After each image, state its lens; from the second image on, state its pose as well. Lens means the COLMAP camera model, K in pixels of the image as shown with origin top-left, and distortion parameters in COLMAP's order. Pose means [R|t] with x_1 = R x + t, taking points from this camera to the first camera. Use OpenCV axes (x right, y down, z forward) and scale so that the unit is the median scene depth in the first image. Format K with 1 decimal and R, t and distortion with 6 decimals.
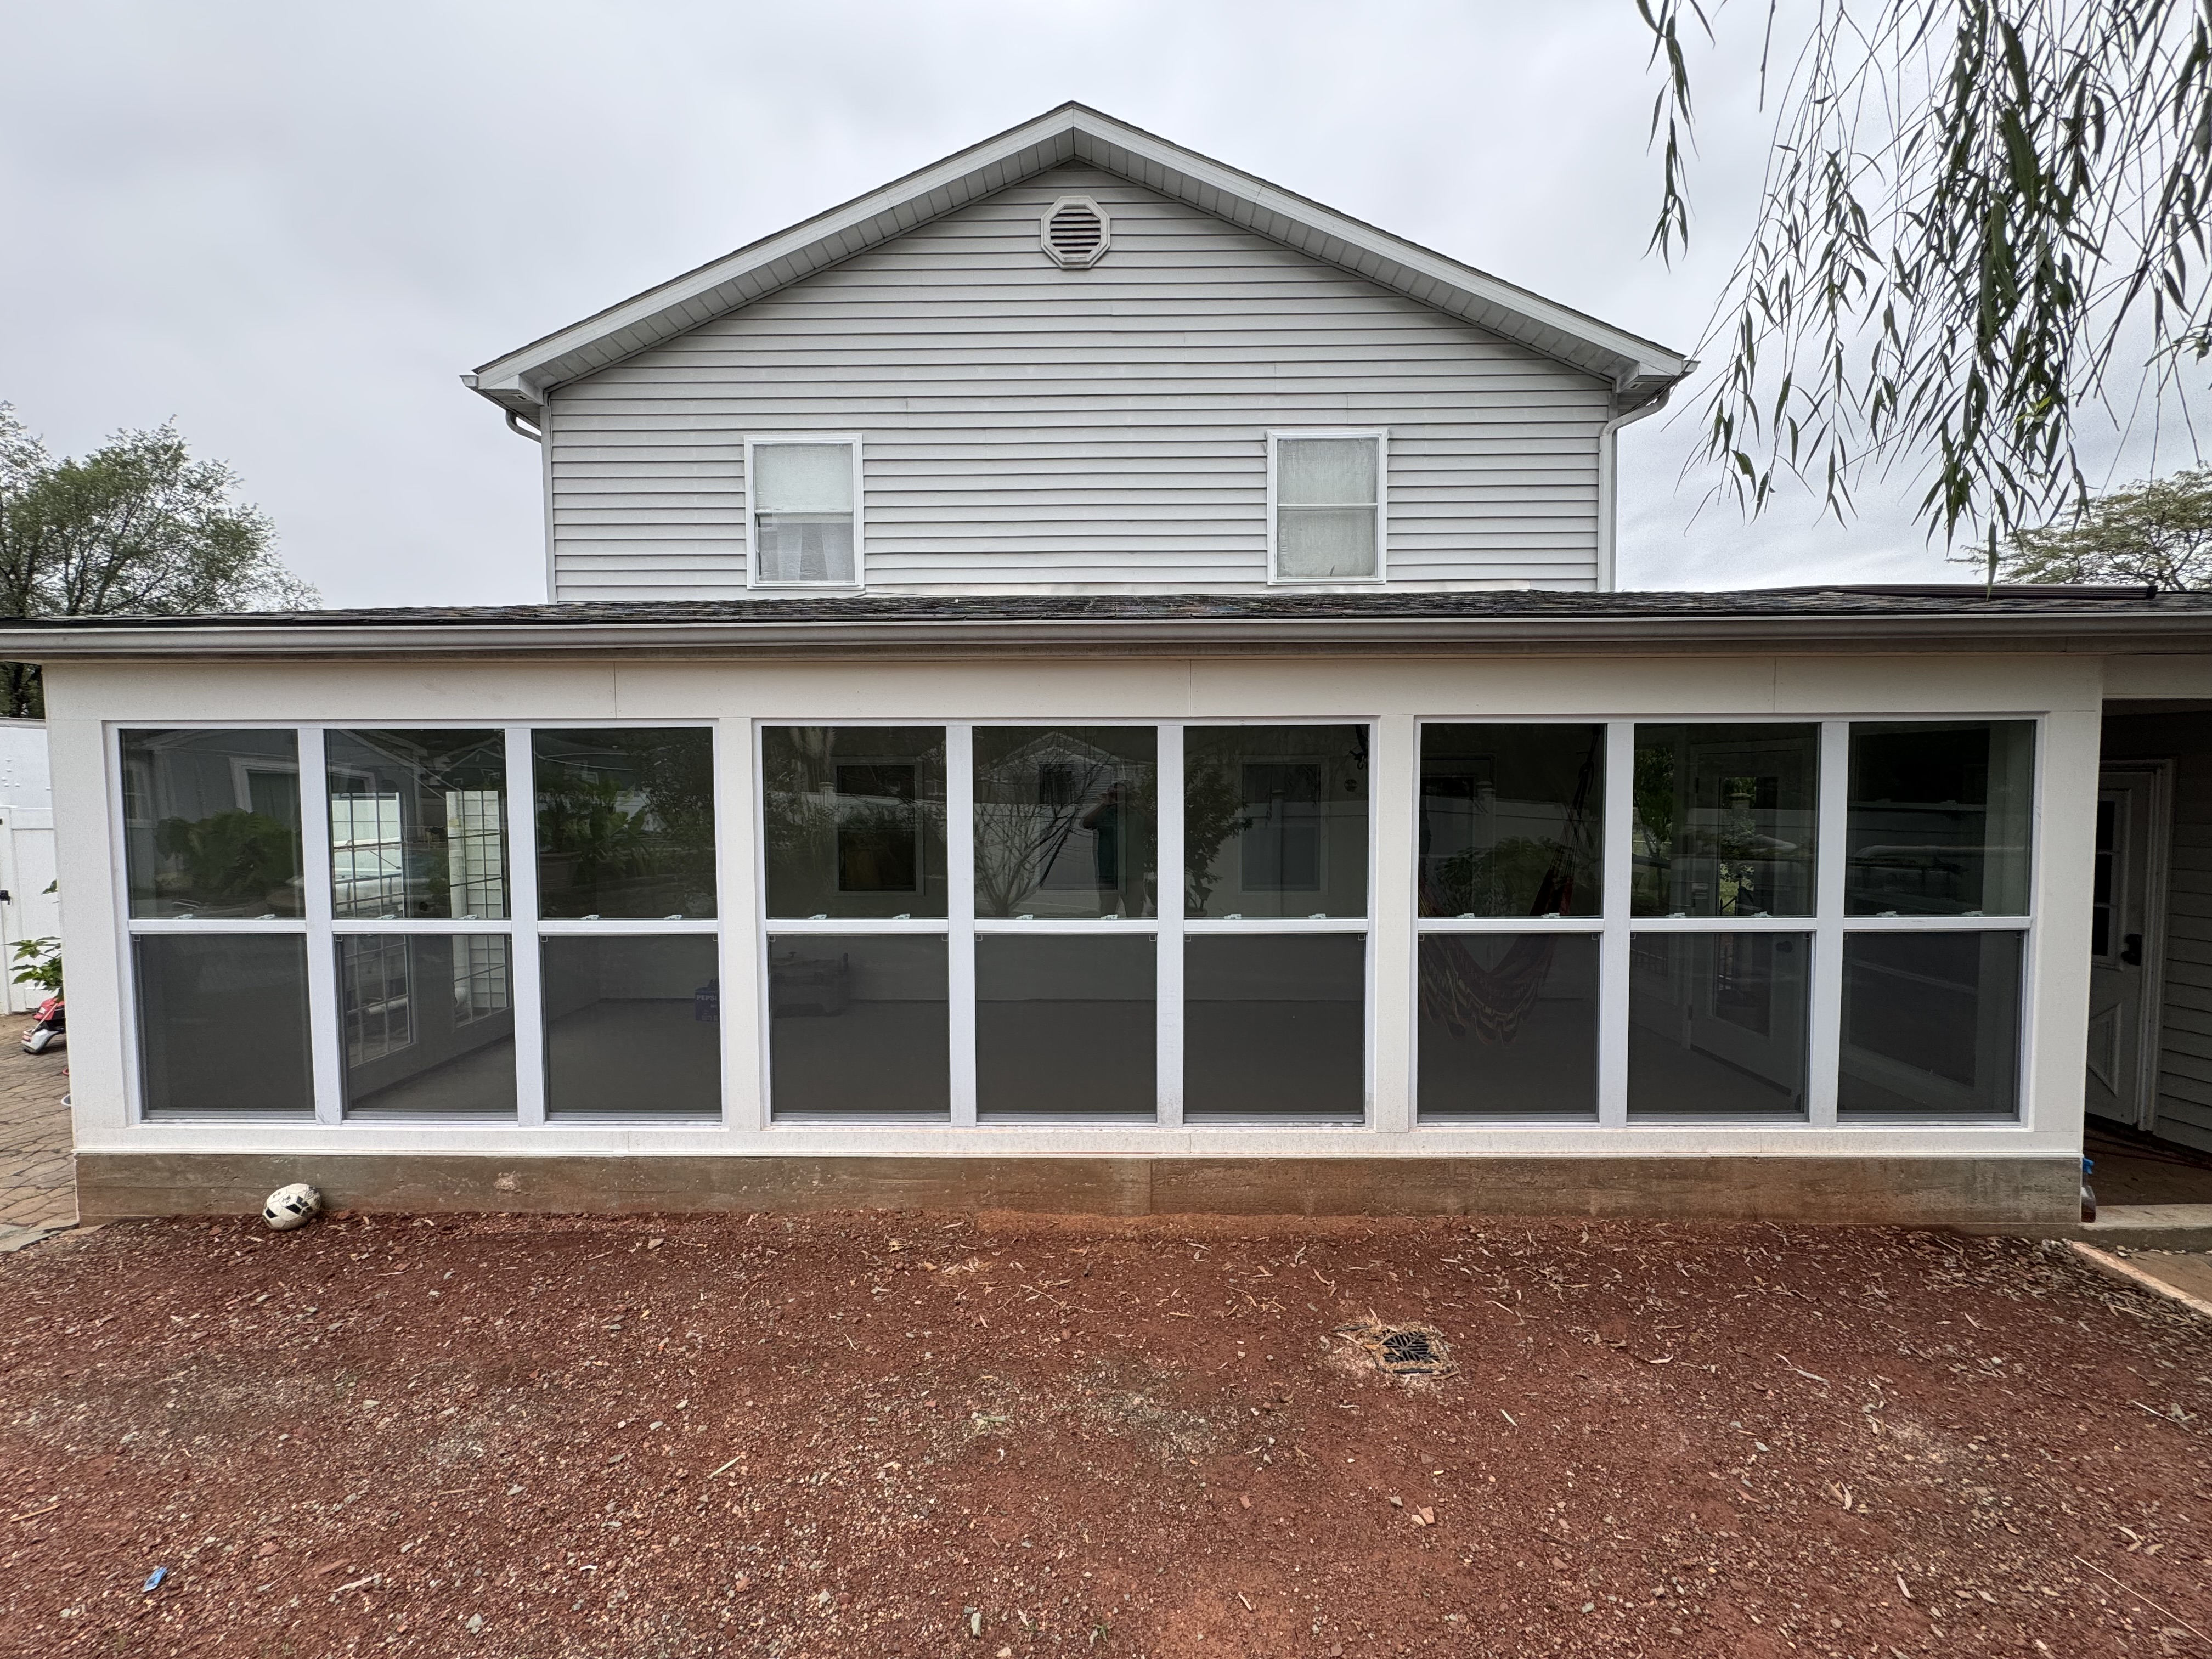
lens RADIAL K [[881.6, 0, 1103.8], [0, 881.6, 825.5], [0, 0, 1]] dist [0.000808, 0.000135]
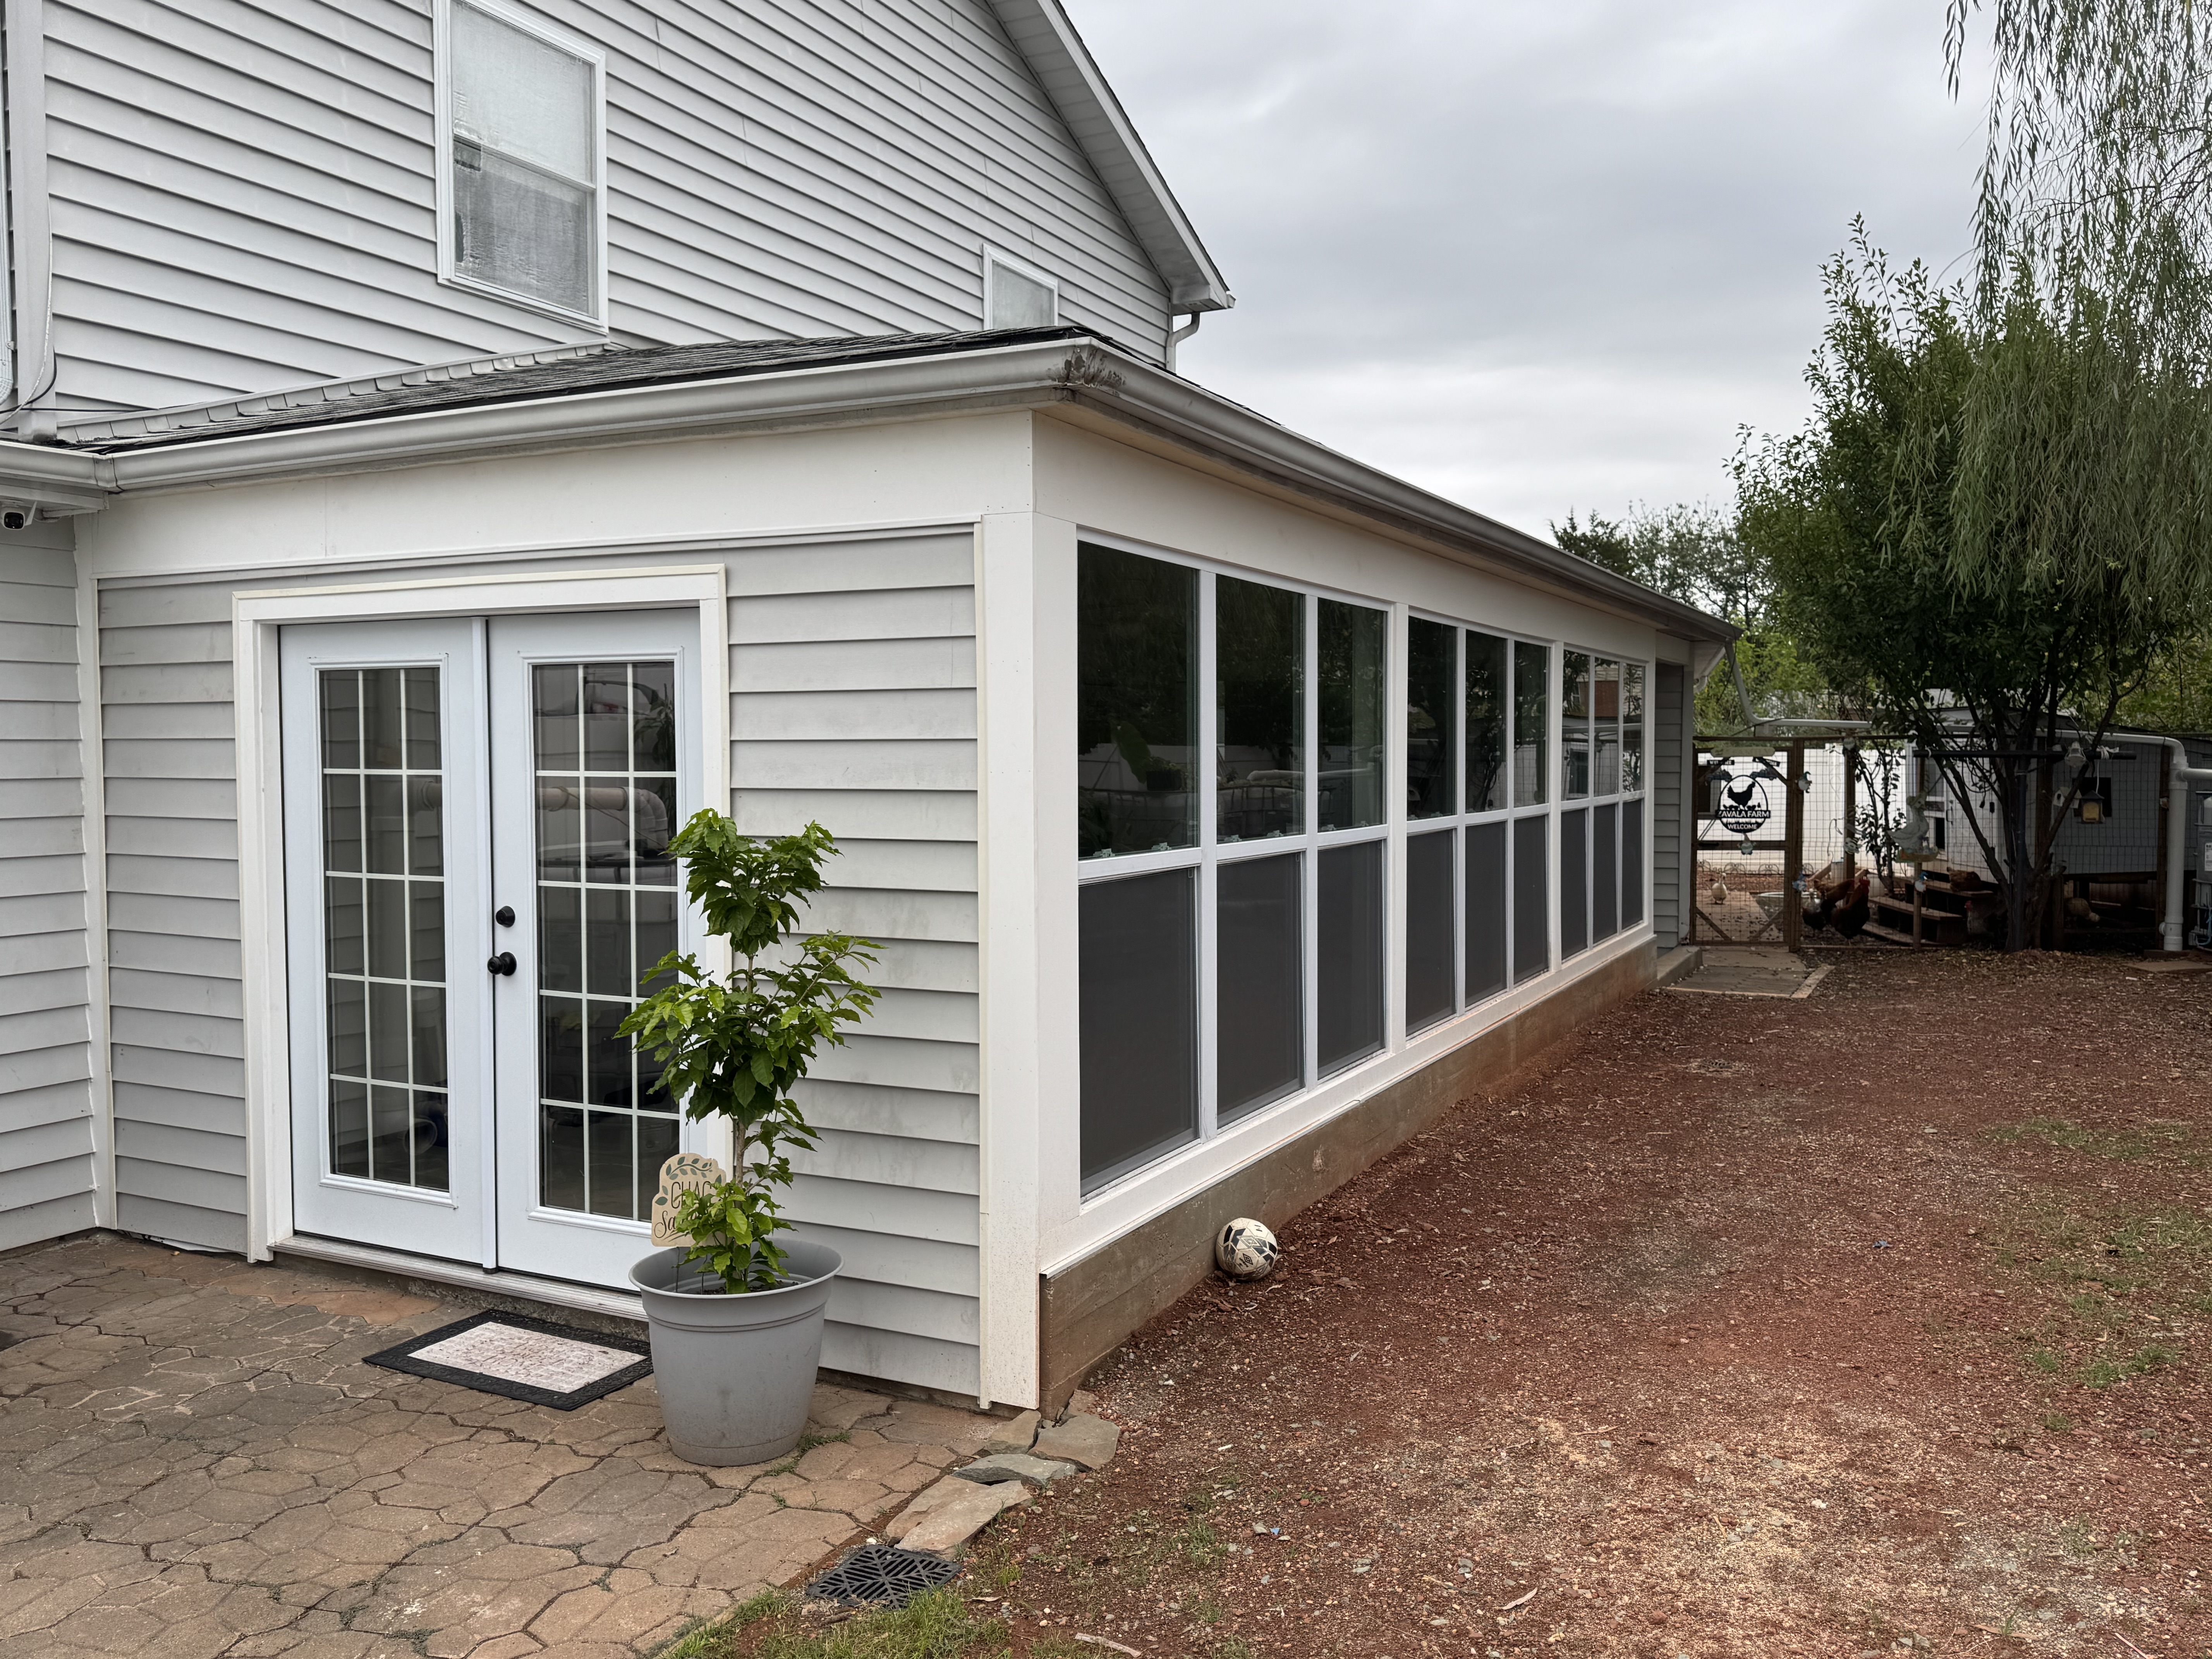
lens RADIAL K [[1708.0, 0, 1106.0], [0, 1708.0, 829.5], [0, 0, 1]] dist [0.111806, -0.163797]
pose [[0.447576, -0.040182, 0.893343, -1.130411], [0.048096, 0.998626, 0.020821, 0.034417], [-0.892952, 0.033647, 0.448893, 0.247424]]
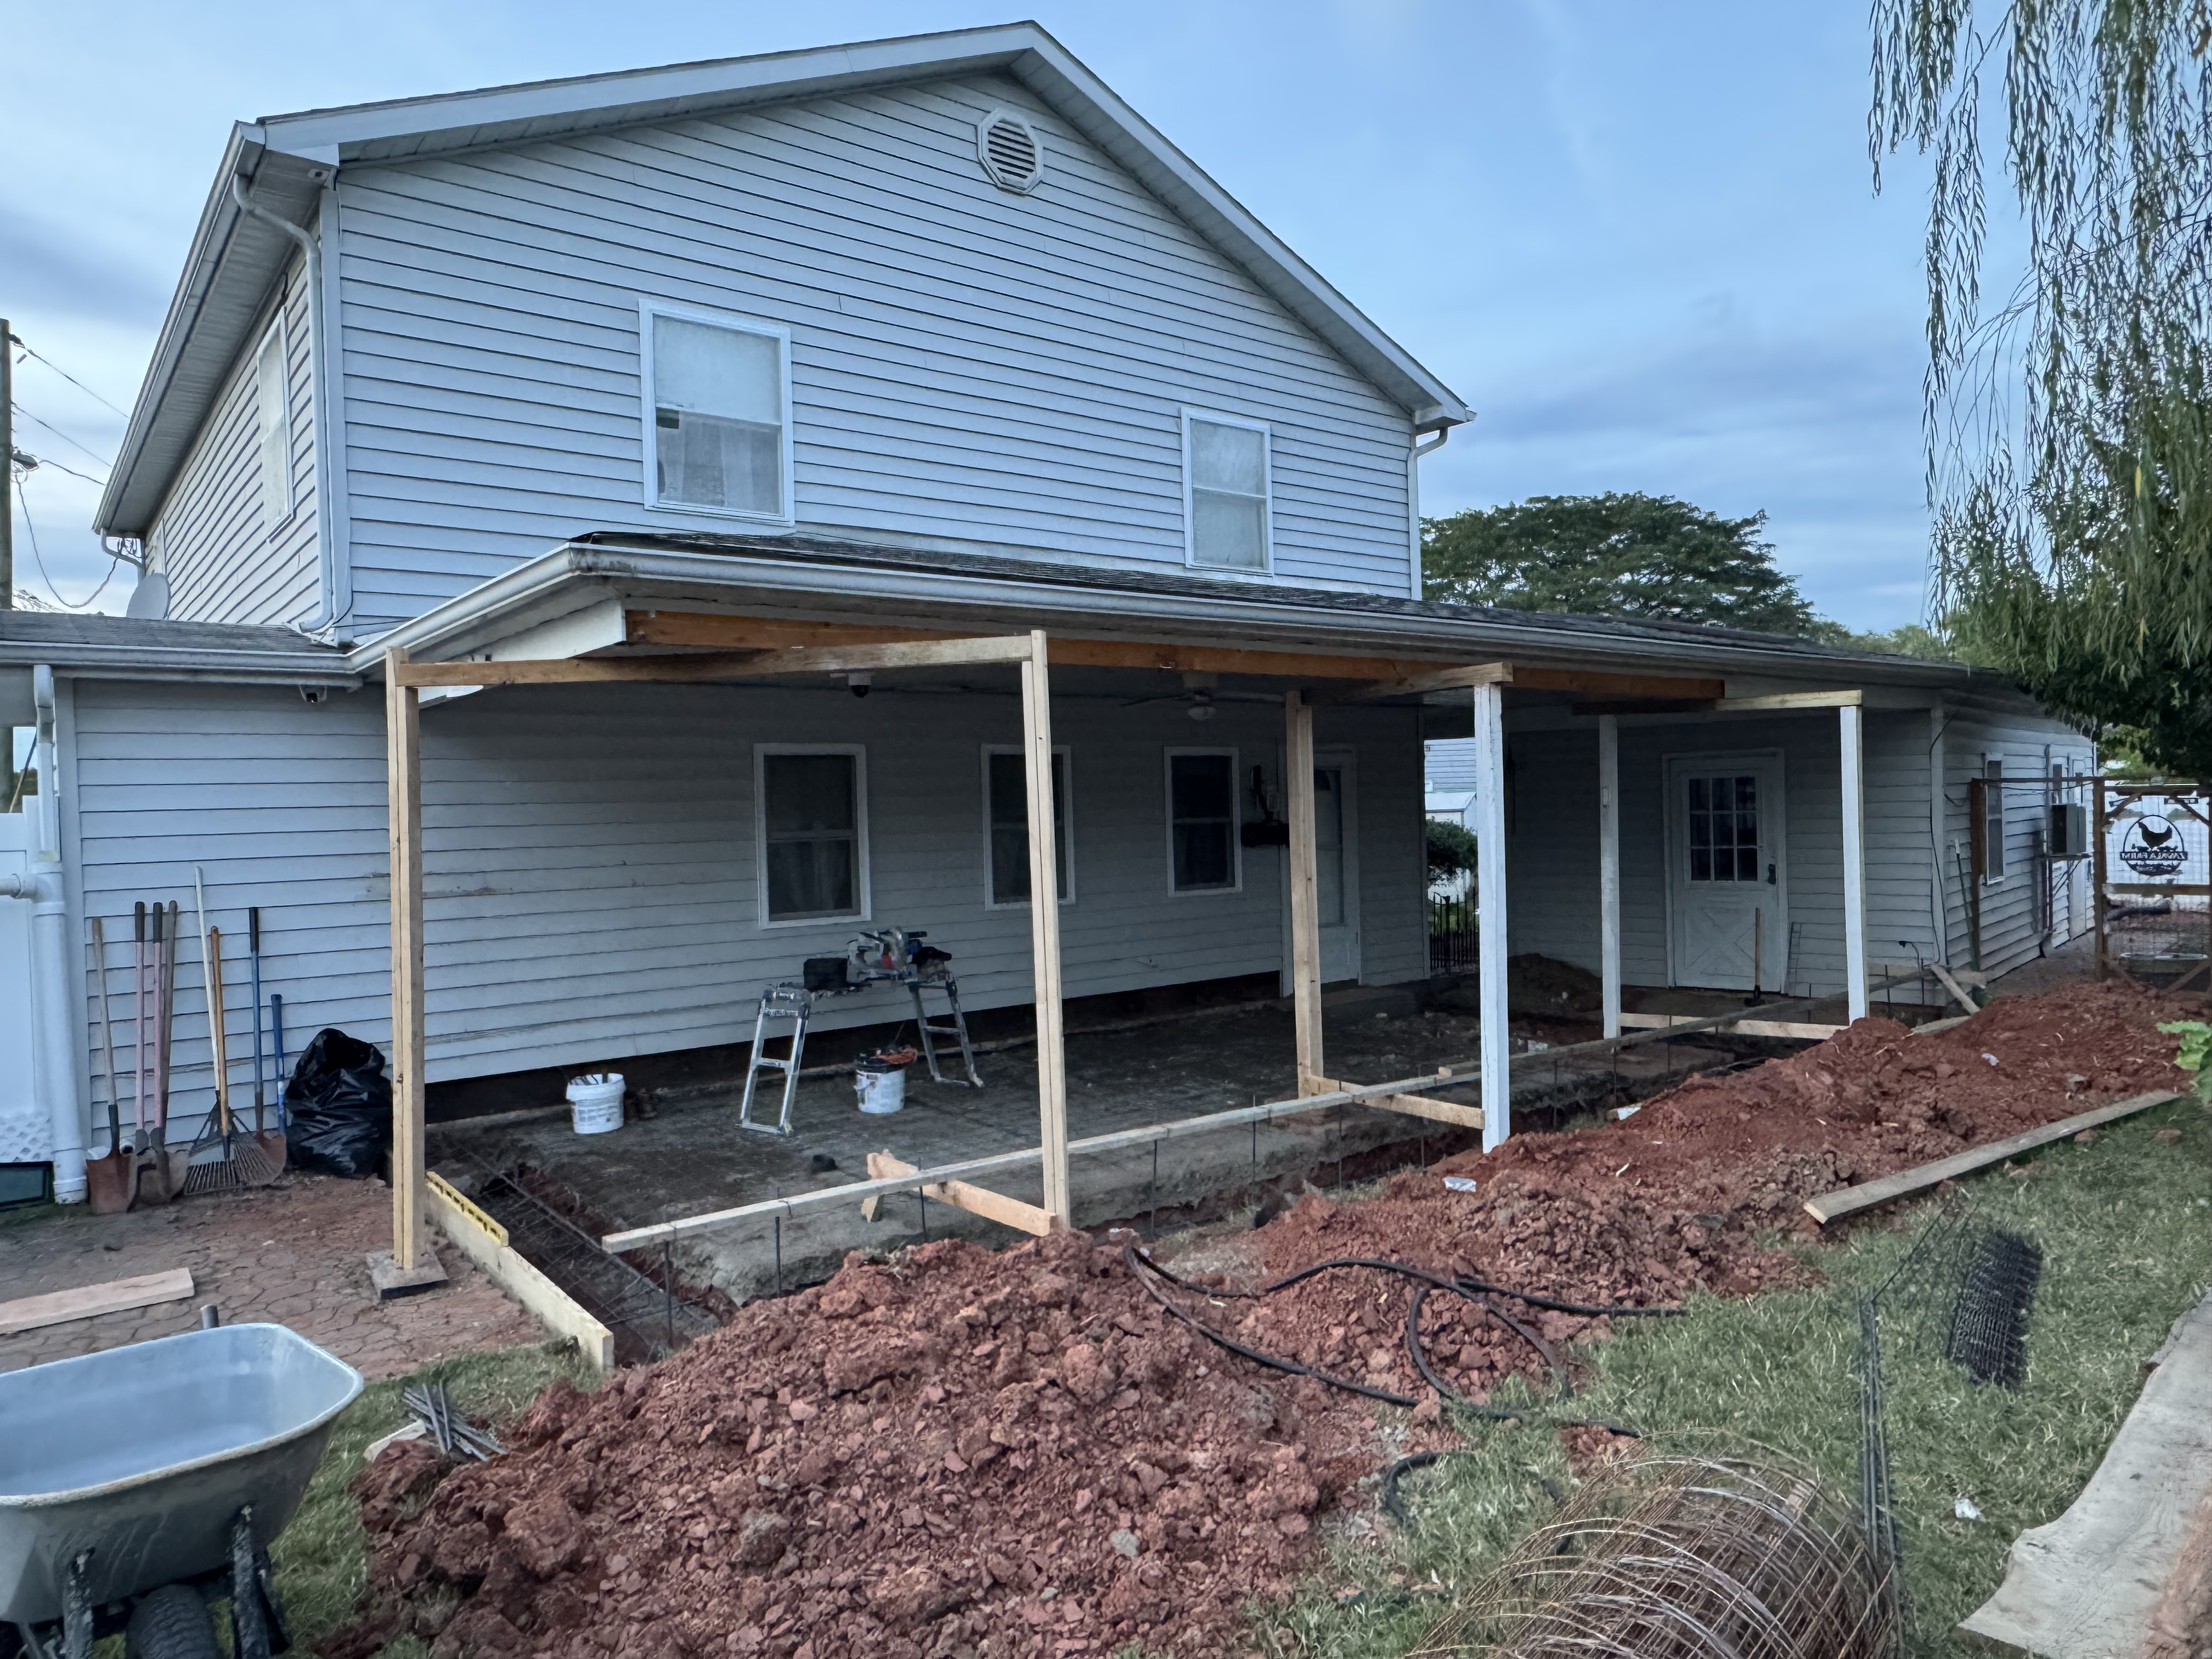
lens RADIAL K [[1428.5, 0, 1094.6], [0, 1428.5, 828.5], [0, 0, 1]] dist [0.001196, 0.001343]
pose [[0.783097, -0.025070, 0.621394, -0.858502], [0.058751, 0.997701, -0.033788, 0.053096], [-0.619118, 0.062967, 0.782769, -0.122325]]
